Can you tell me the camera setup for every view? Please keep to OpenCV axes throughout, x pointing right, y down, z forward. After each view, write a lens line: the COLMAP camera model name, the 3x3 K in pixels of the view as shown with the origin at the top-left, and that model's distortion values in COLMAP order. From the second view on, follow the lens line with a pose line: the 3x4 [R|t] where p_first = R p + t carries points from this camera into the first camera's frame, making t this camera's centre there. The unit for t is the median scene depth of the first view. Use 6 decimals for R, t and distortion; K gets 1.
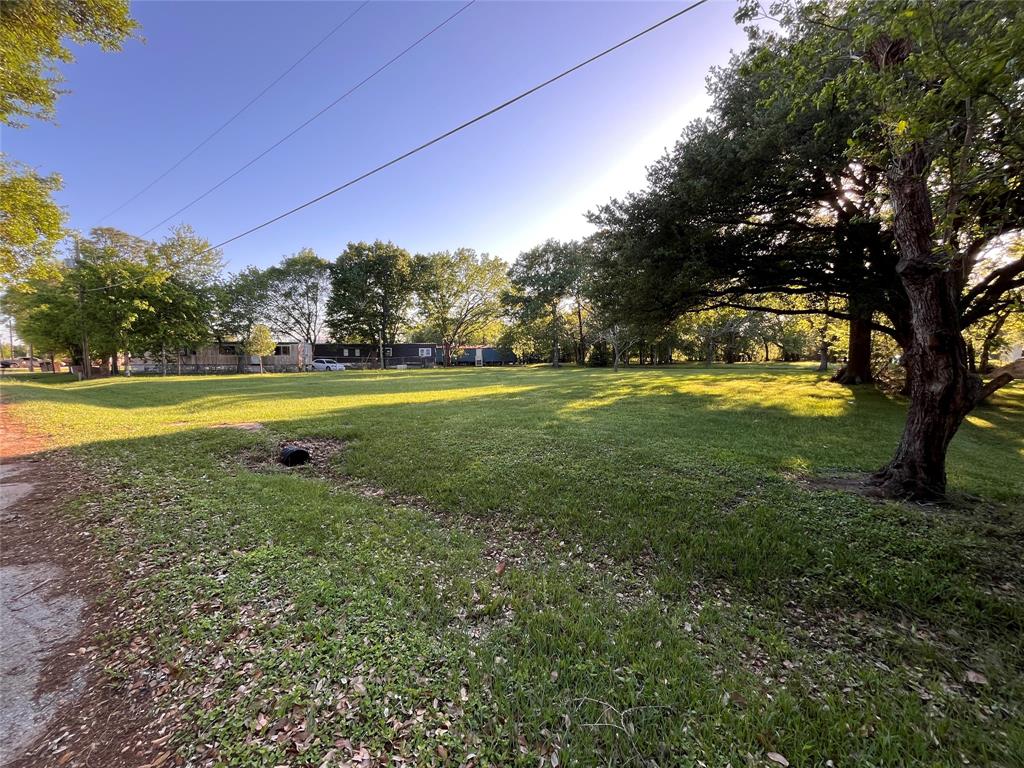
lens RADIAL K [[411.4, 0, 511.2], [0, 411.4, 382.4], [0, 0, 1]] dist [-0.001869, -0.000249]
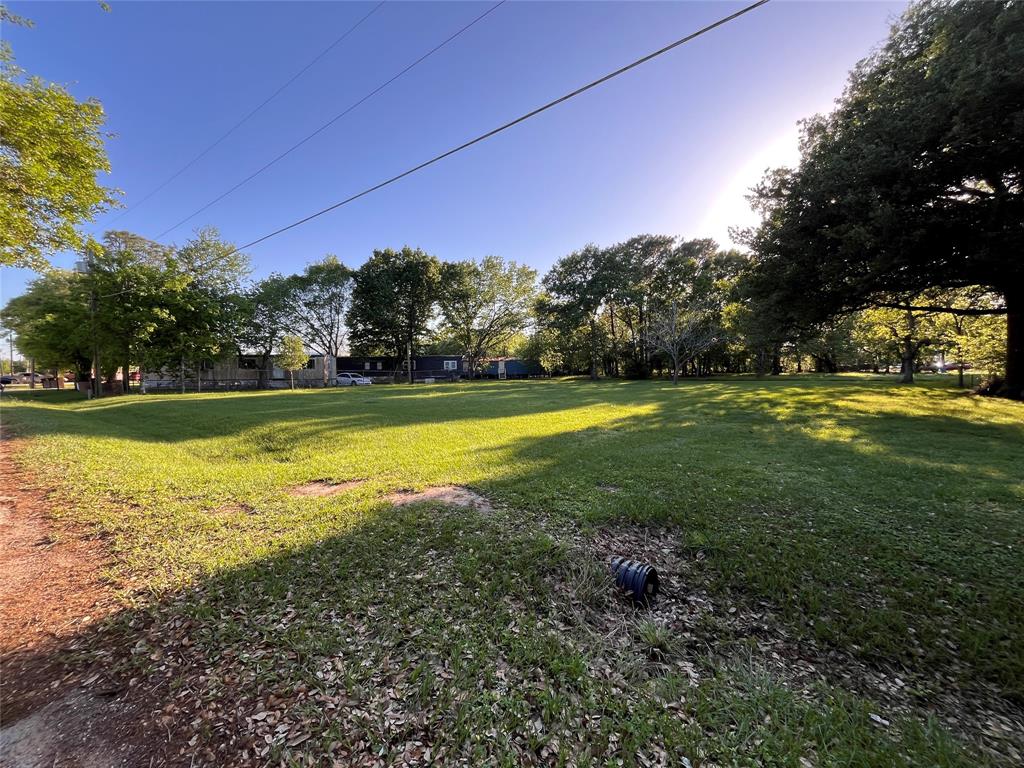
lens RADIAL K [[411.4, 0, 512.9], [0, 411.4, 382.1], [0, 0, 1]] dist [-0.001869, -0.000249]
pose [[0.999976, -0.006178, 0.003242, -0.084471], [0.006277, 0.999488, -0.031371, -0.004395], [-0.003047, 0.031391, 0.999503, 0.066938]]
